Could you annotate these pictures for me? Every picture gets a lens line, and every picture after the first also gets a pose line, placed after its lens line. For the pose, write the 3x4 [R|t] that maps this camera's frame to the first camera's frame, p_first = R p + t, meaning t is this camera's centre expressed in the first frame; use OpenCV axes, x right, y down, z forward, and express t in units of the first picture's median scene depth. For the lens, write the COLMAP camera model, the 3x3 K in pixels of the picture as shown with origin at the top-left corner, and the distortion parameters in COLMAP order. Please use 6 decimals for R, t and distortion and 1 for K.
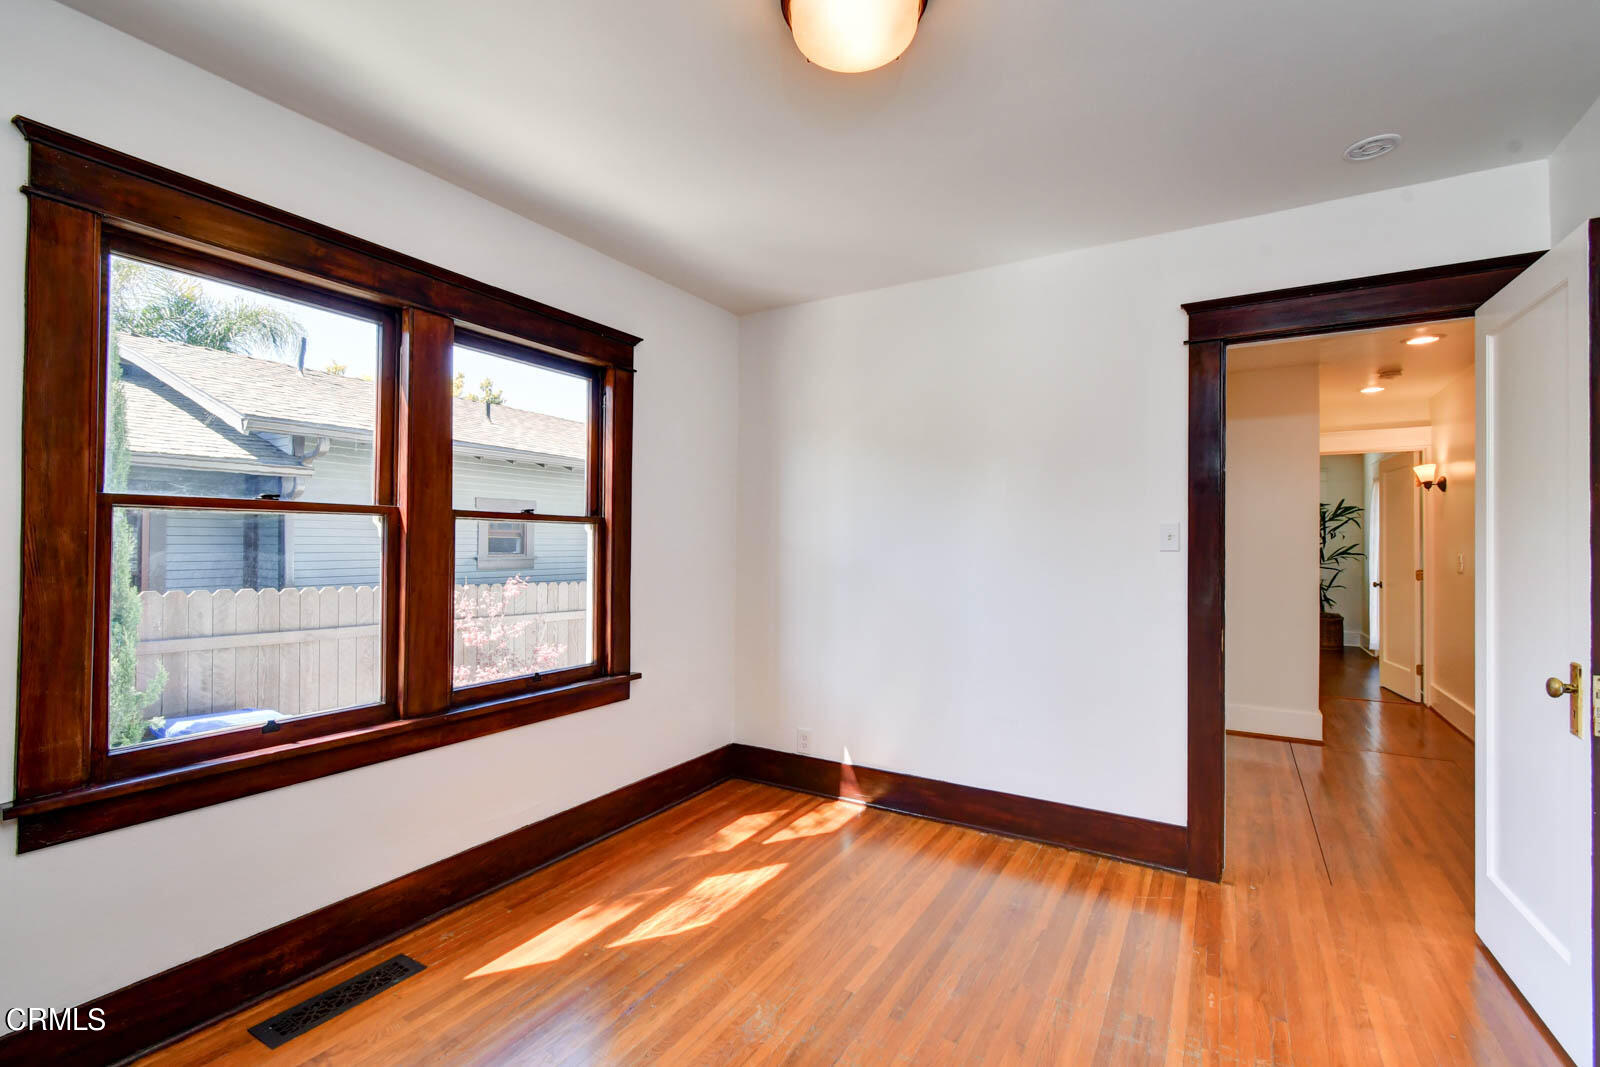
lens RADIAL K [[714.5, 0, 805.5], [0, 714.5, 528.2], [0, 0, 1]] dist [0.004457, 0.000009]
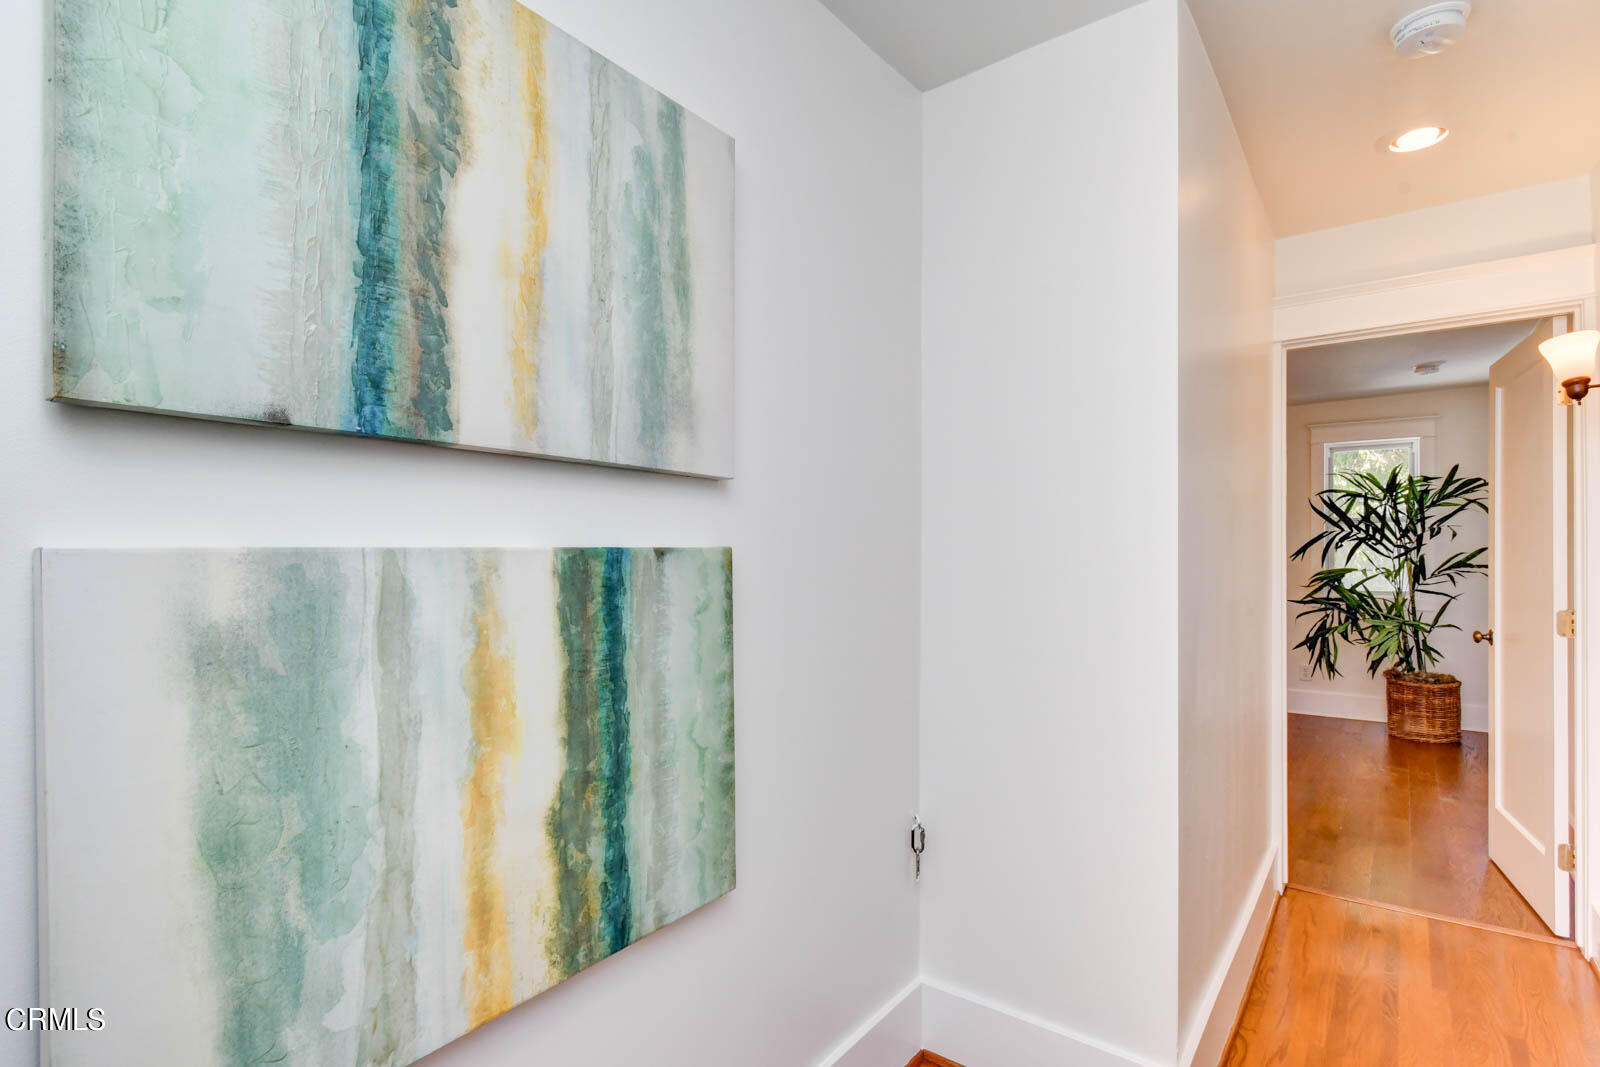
lens RADIAL K [[773.9, 0, 794.7], [0, 773.9, 548.4], [0, 0, 1]] dist [0.002361, 0.000262]
pose [[0.990711, -0.003961, -0.135928, 0.332217], [0.006040, 0.999871, 0.014889, 0.010563], [0.135851, -0.015572, 0.990607, 0.349366]]
